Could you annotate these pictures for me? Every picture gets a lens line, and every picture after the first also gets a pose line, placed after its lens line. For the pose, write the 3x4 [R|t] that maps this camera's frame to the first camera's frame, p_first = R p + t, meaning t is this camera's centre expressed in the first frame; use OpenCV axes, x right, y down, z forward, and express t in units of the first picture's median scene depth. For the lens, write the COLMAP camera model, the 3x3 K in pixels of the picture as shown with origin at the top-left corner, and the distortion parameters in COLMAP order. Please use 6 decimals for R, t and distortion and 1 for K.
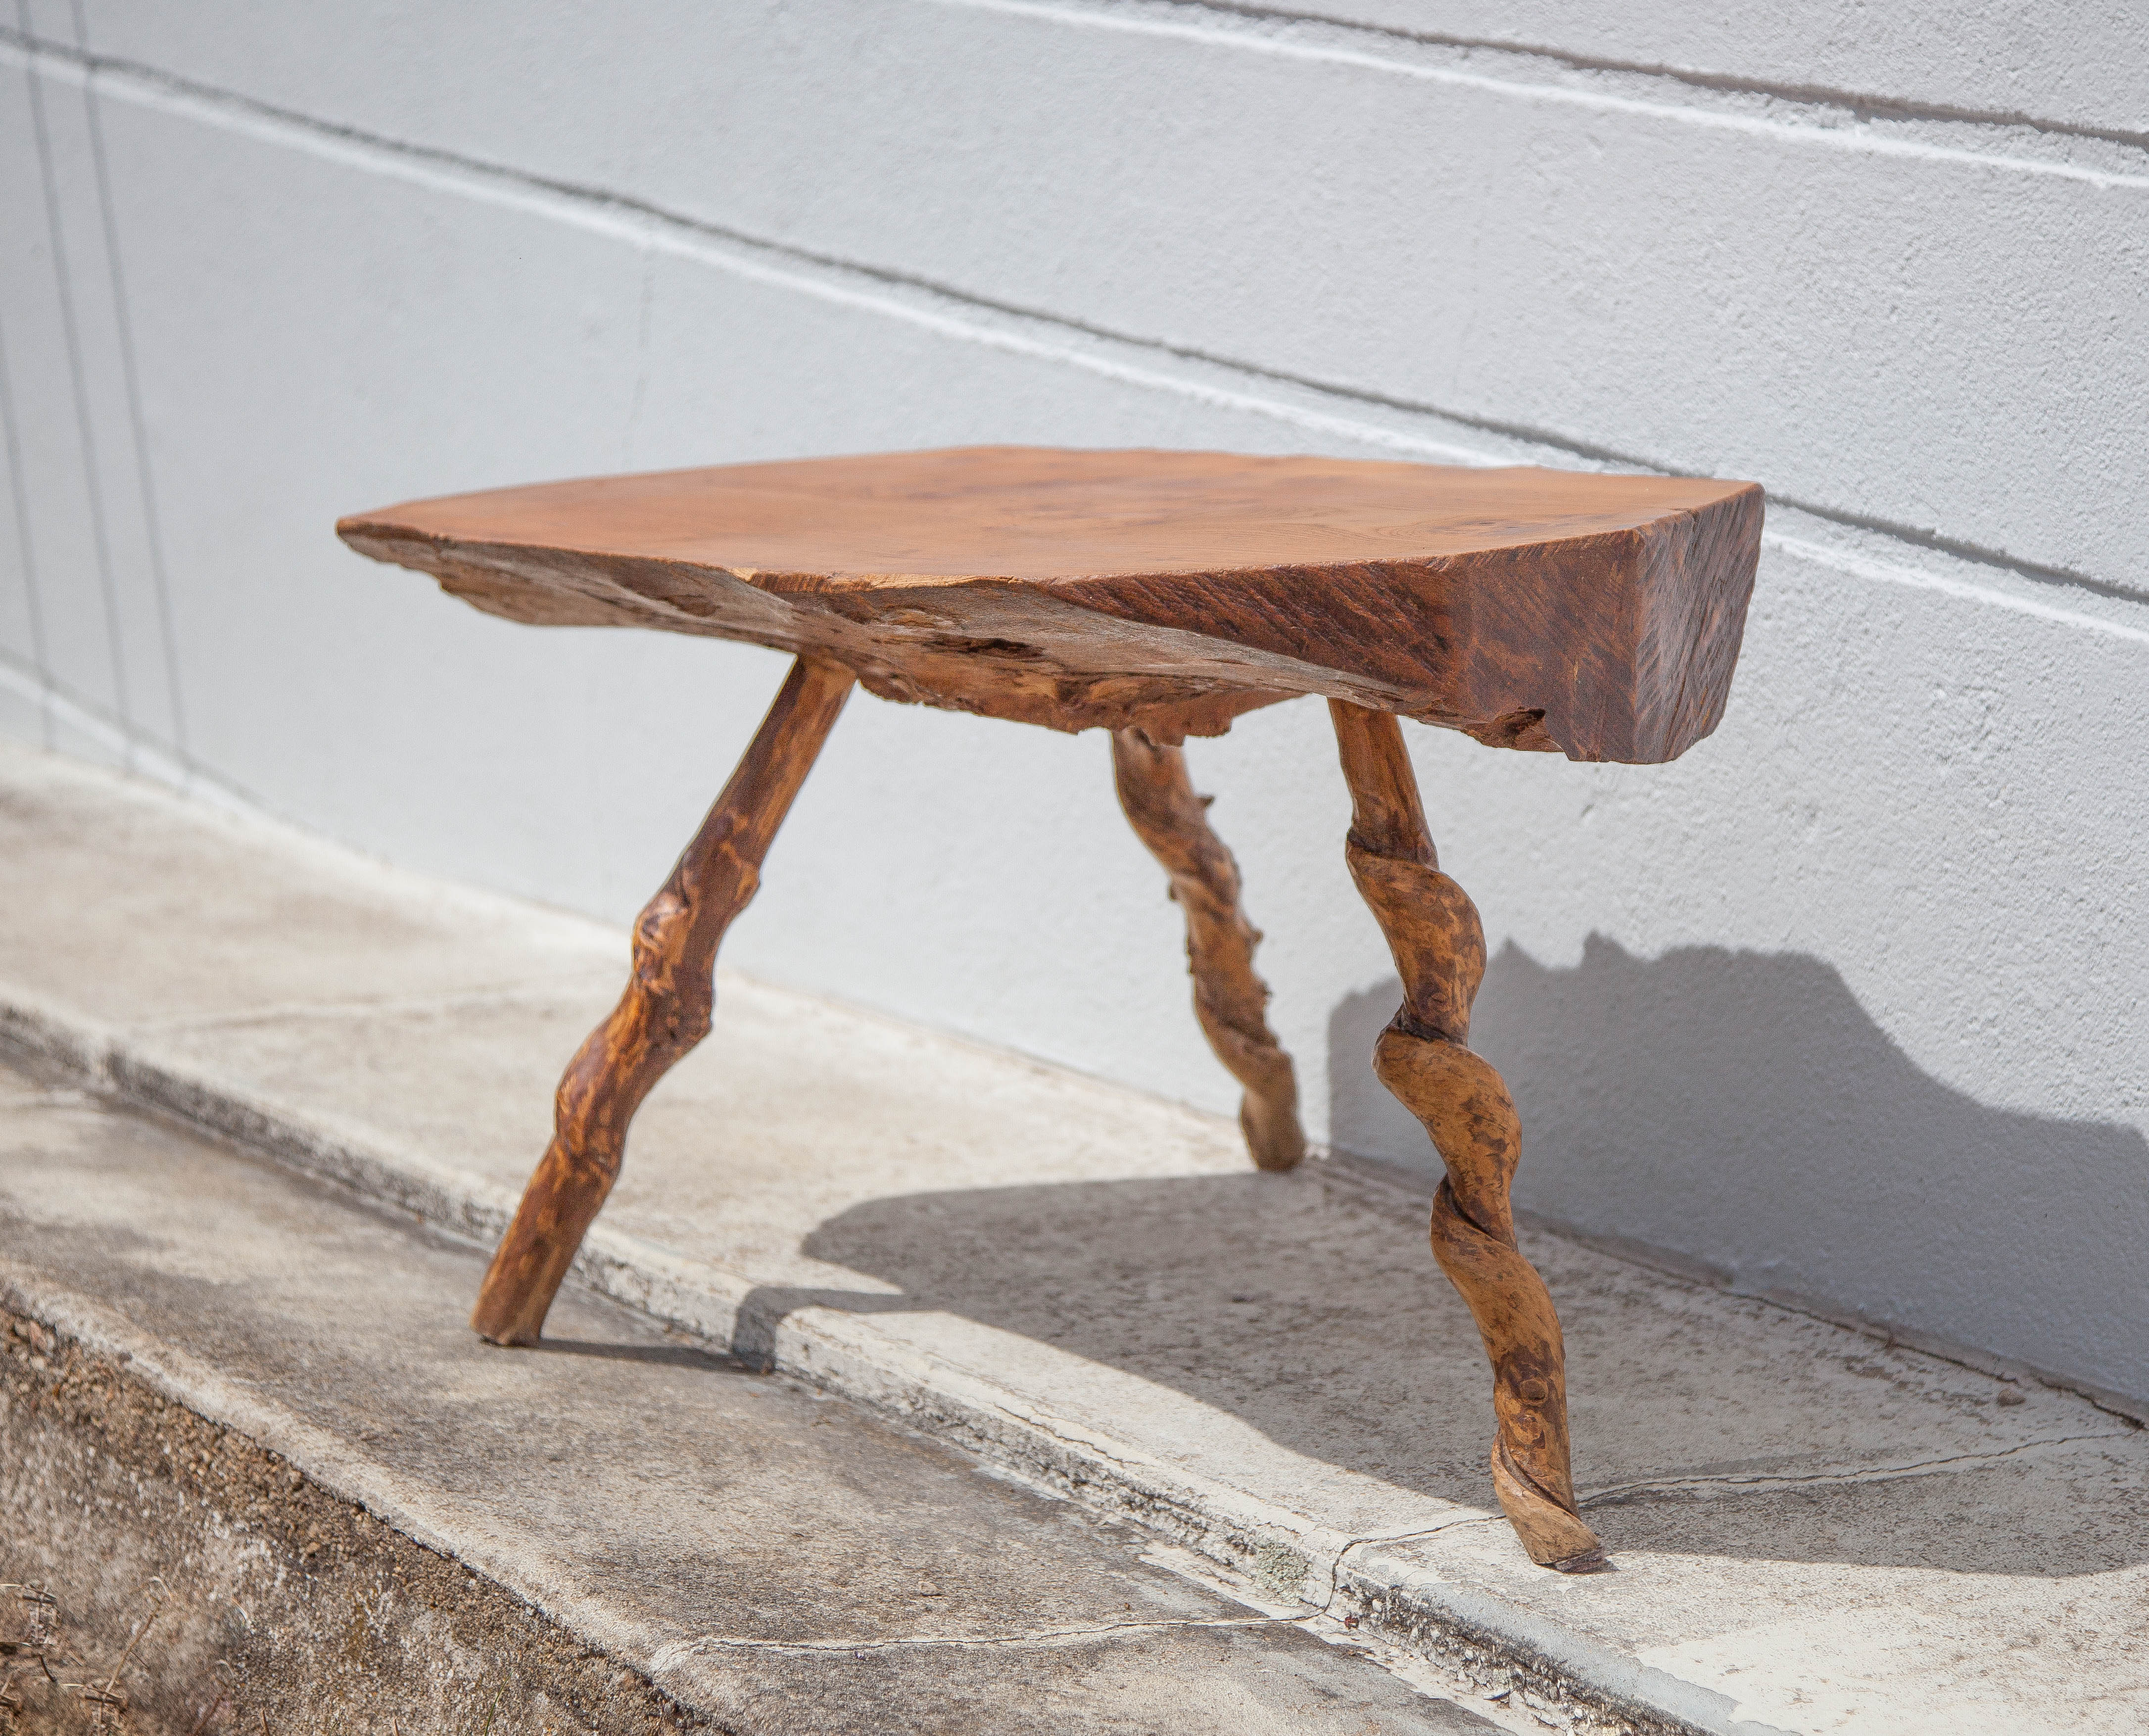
lens RADIAL K [[4743.4, 0, 1246.0], [0, 4743.4, 887.9], [0, 0, 1]] dist [0.233376, 0.000000]
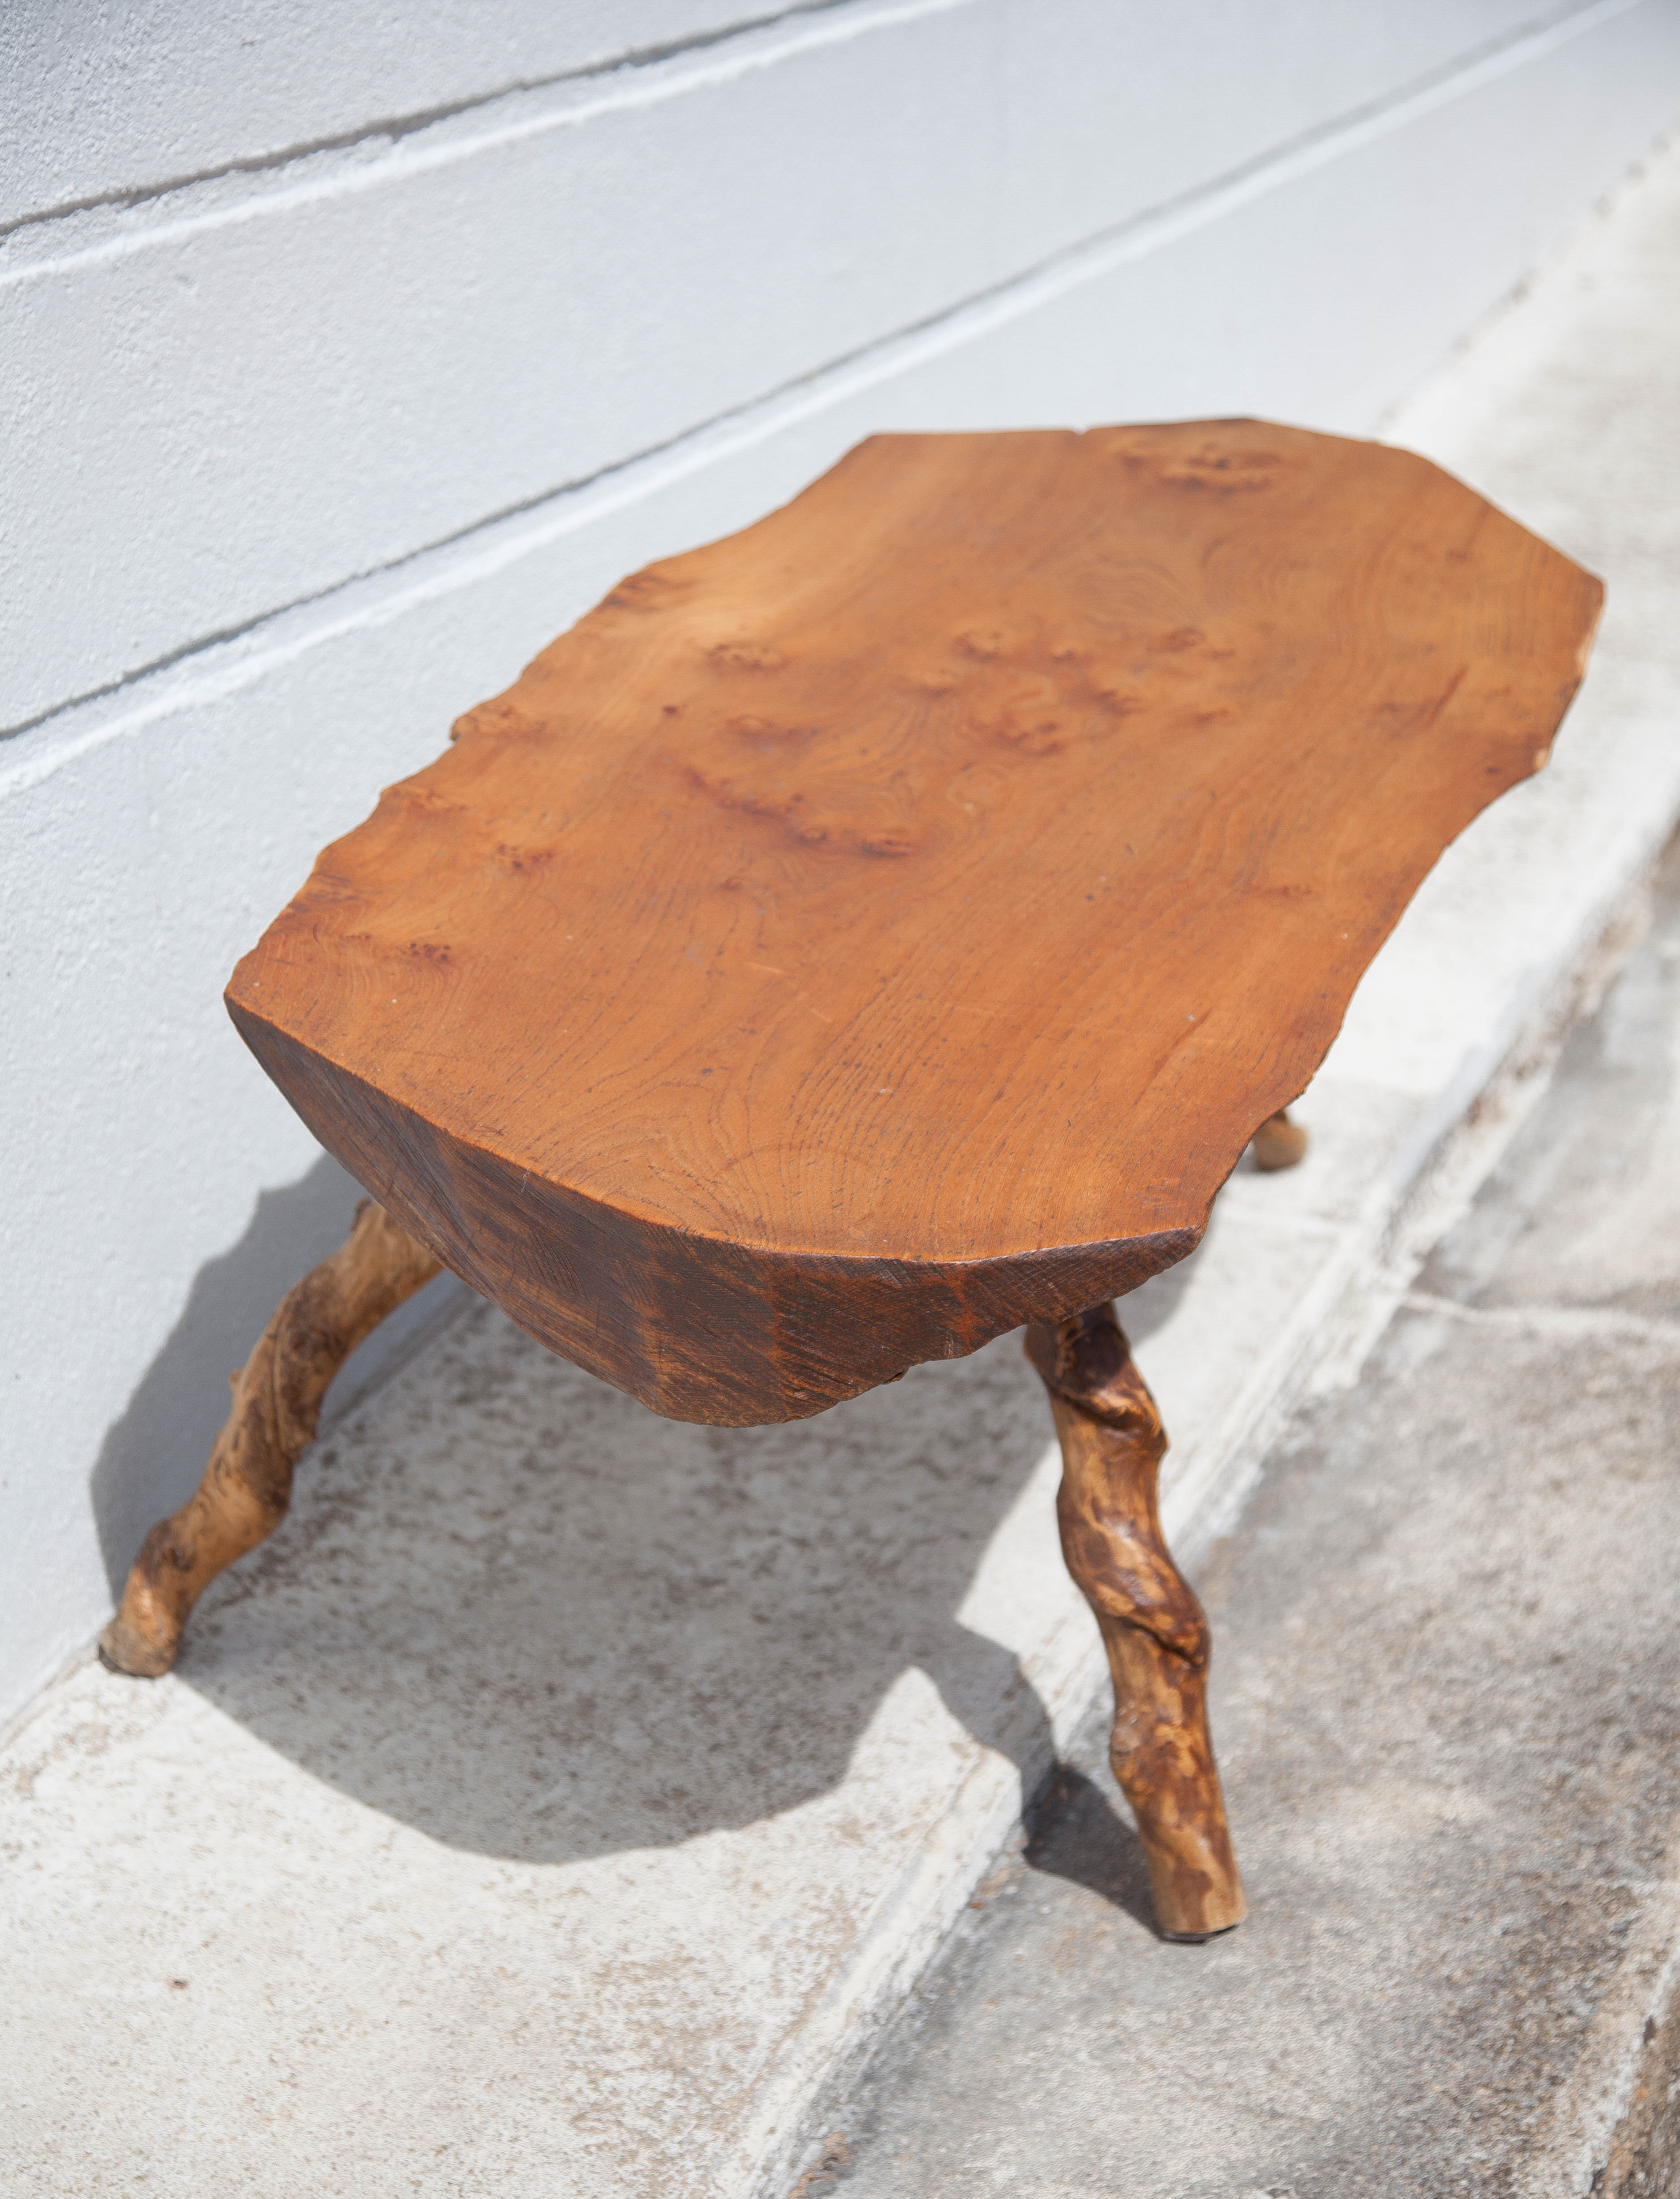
lens RADIAL K [[4034.2, 0, 846.9], [0, 4034.2, 1252.2], [0, 0, 1]] dist [0.223038, 0.000000]
pose [[-0.519817, -0.420319, 0.743722, -0.629272], [0.149292, 0.812493, 0.563531, -0.431465], [-0.841132, 0.403964, -0.359597, 1.309549]]
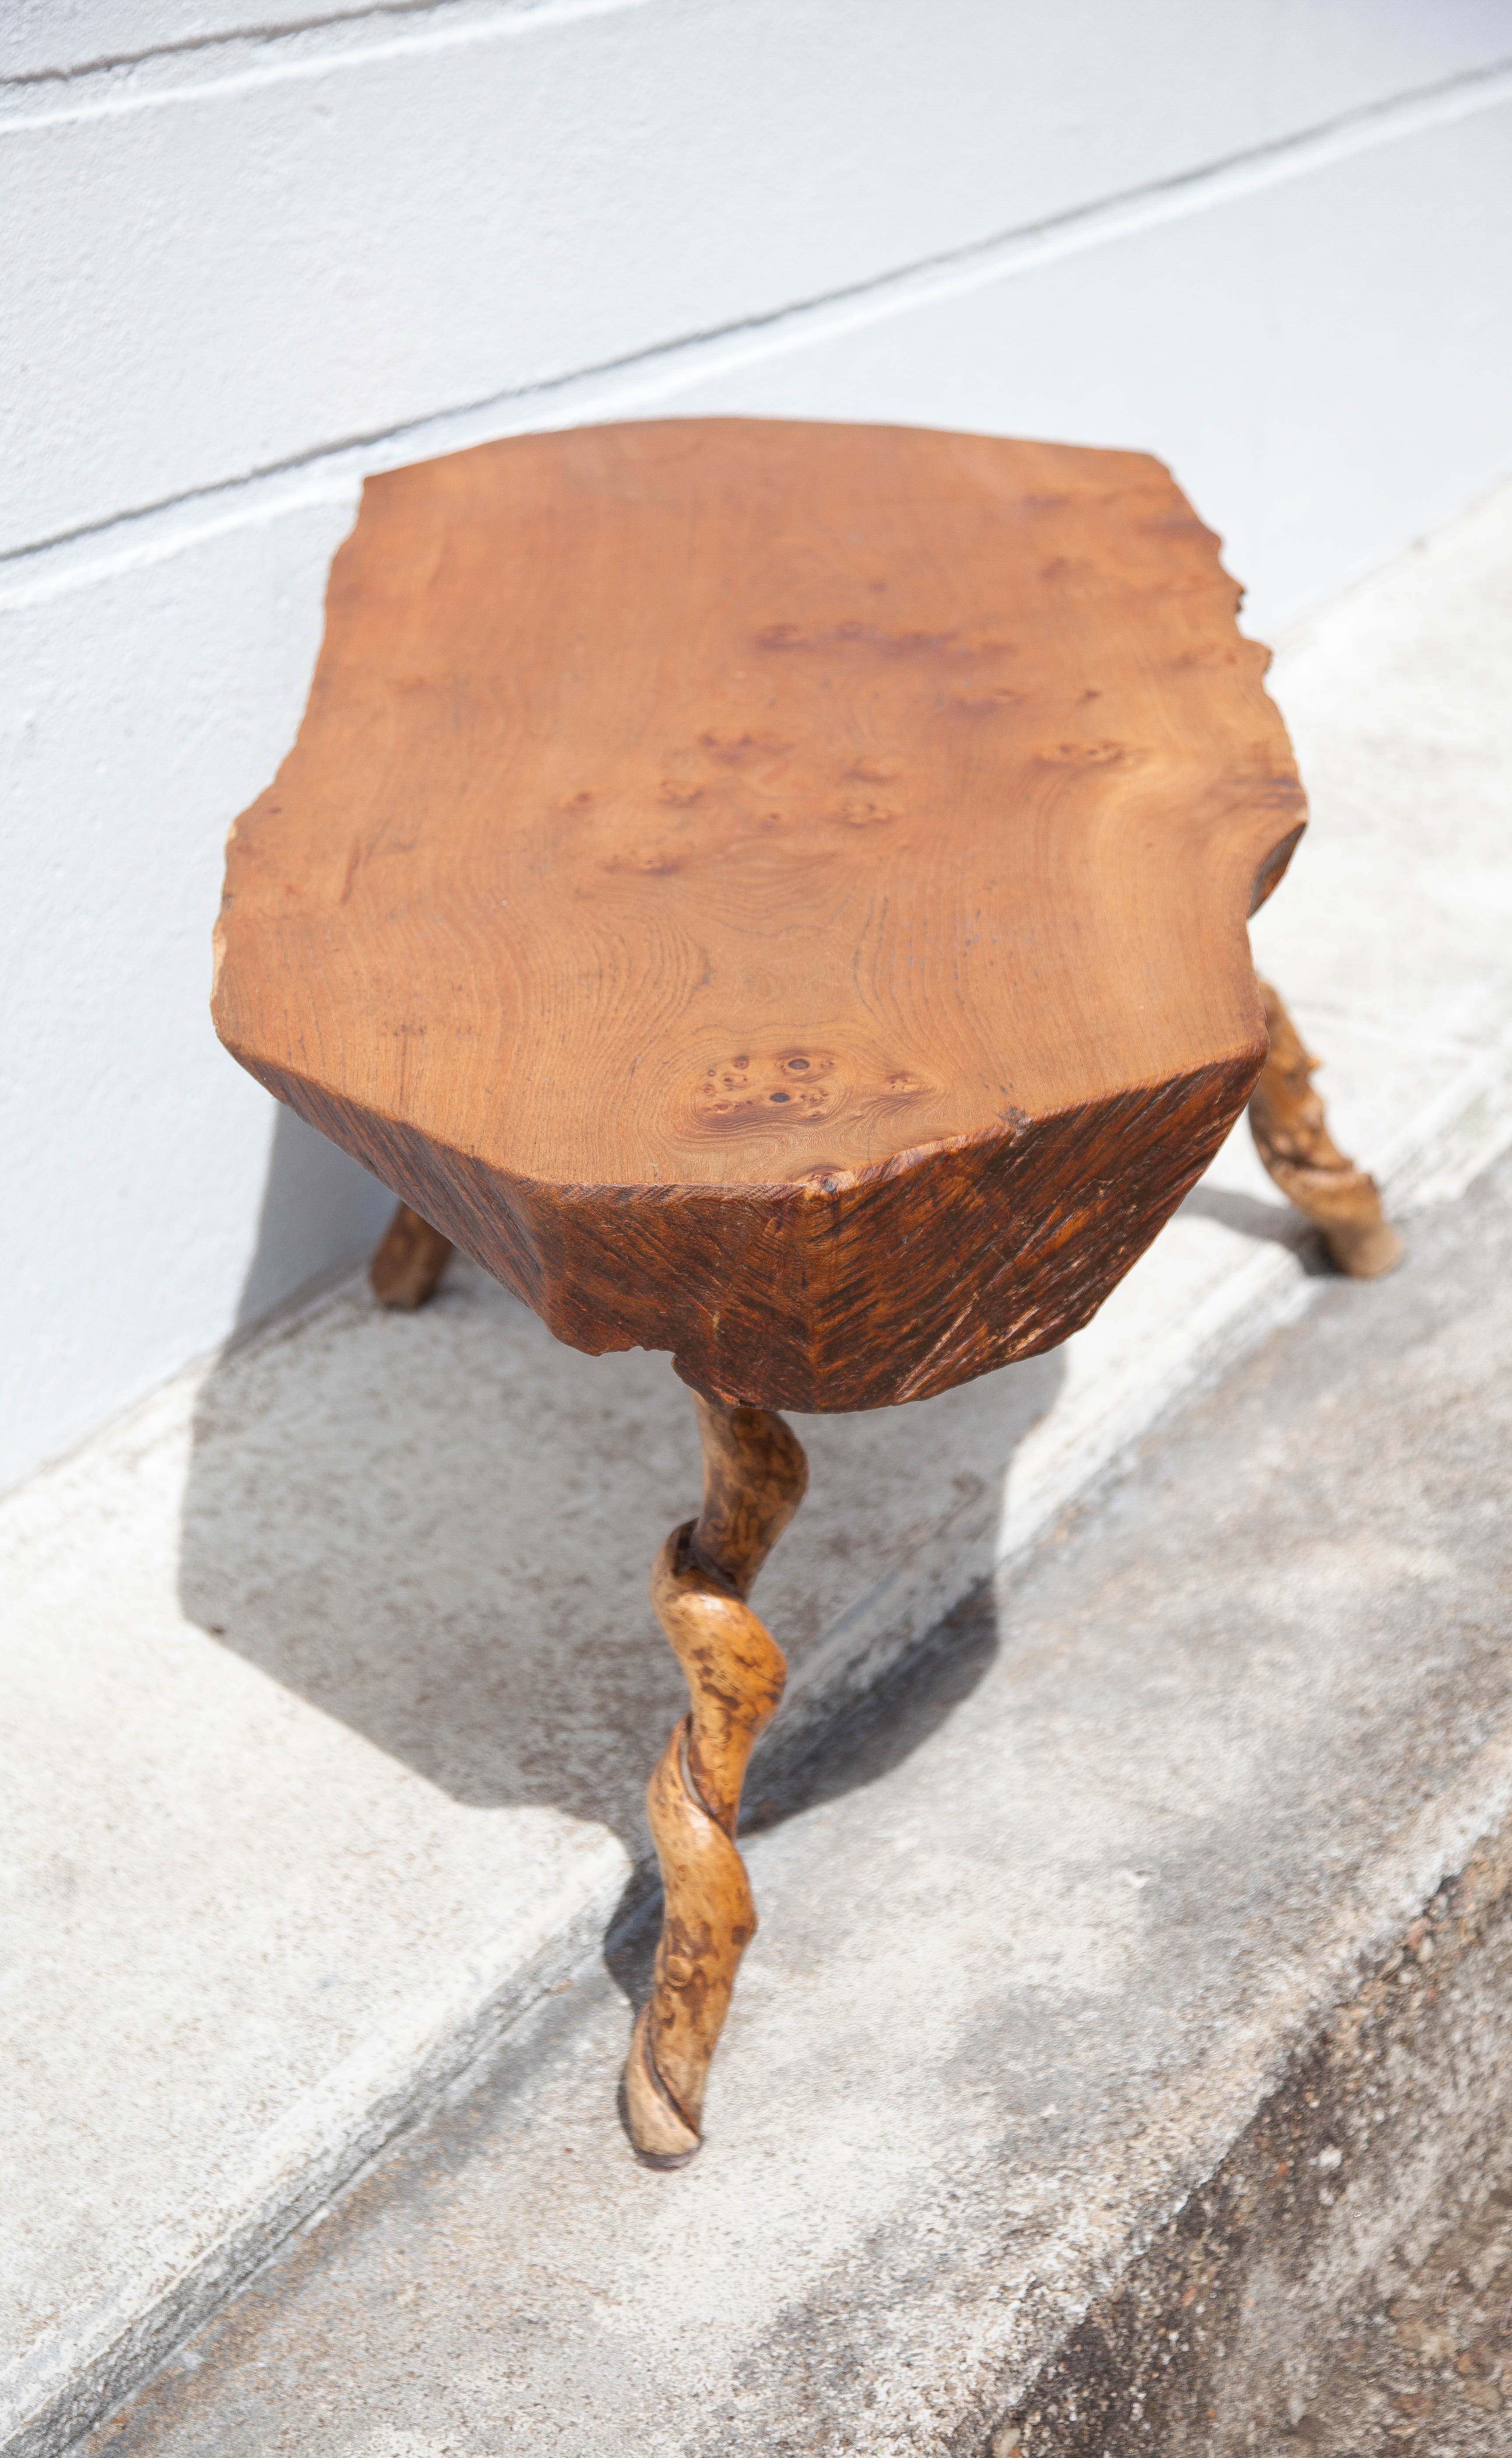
lens RADIAL K [[4132.5, 0, 712.1], [0, 4132.5, 1210.8], [0, 0, 1]] dist [0.249425, 0.000000]
pose [[-0.338408, -0.436256, 0.833763, -0.770047], [0.221345, 0.824275, 0.521131, -0.413810], [-0.914596, 0.360904, -0.182378, 1.231905]]
